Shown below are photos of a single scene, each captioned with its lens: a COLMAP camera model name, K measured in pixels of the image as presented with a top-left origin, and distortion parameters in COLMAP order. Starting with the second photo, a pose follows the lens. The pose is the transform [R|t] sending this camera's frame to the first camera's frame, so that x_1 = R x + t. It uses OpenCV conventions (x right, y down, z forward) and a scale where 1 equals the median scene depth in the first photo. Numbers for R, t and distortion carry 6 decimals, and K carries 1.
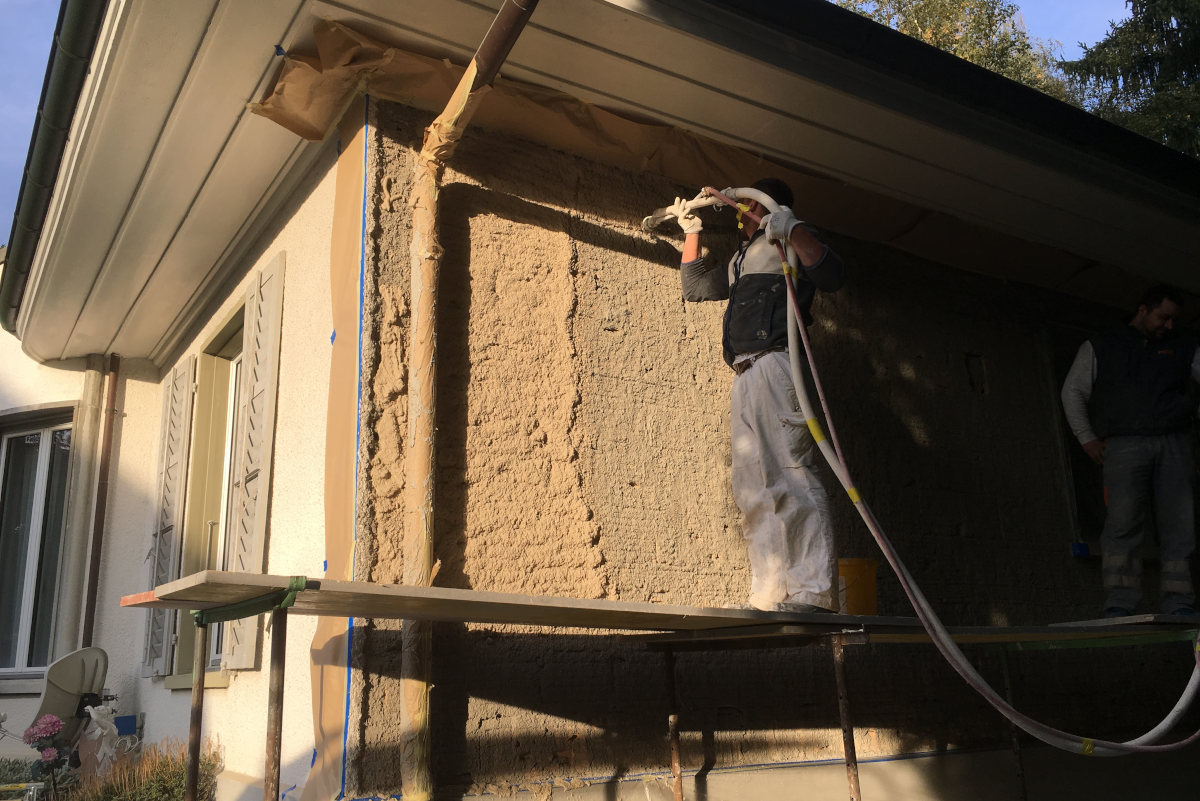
lens RADIAL K [[1013.4, 0, 591.0], [0, 1013.4, 398.9], [0, 0, 1]] dist [0.047769, -0.004183]
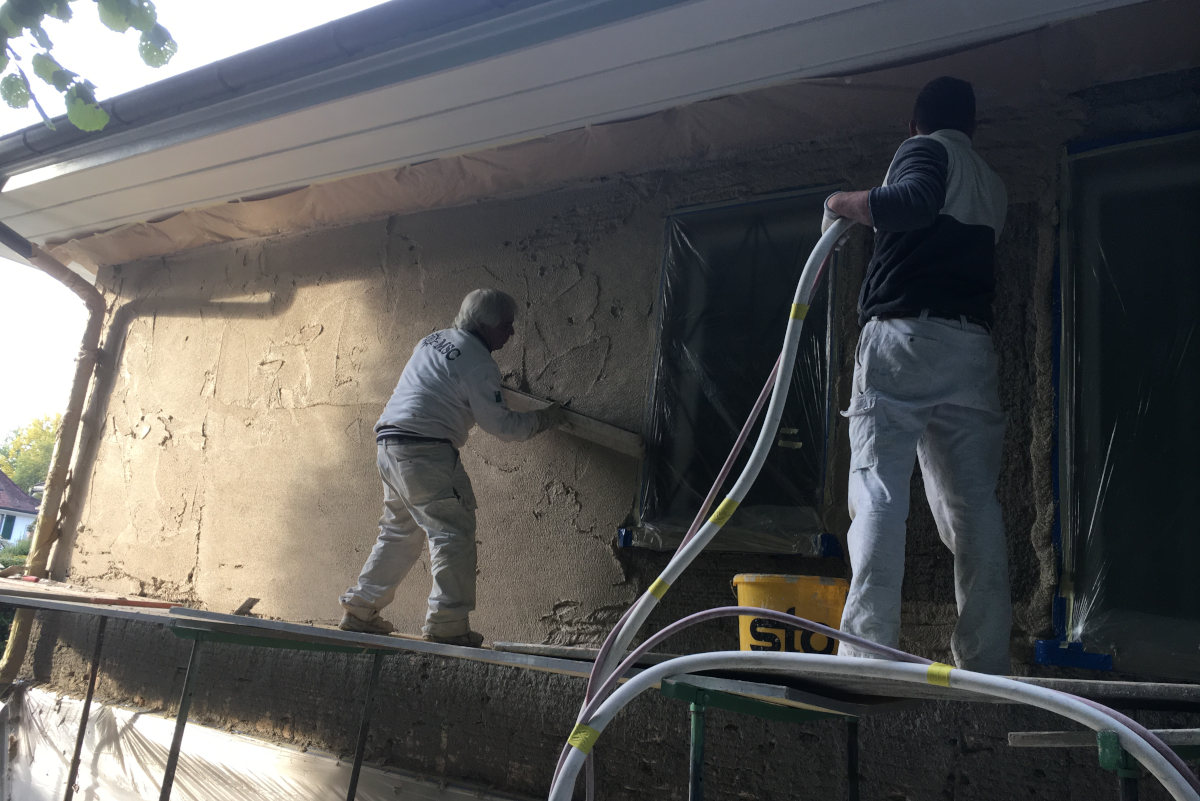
lens RADIAL K [[1013.4, 0, 591.0], [0, 1013.4, 398.9], [0, 0, 1]] dist [0.047769, -0.004183]
pose [[0.412345, -0.140796, -0.900082, 1.599621], [0.113283, 0.988242, -0.102689, 0.177438], [0.903957, -0.059621, 0.423446, 1.010138]]
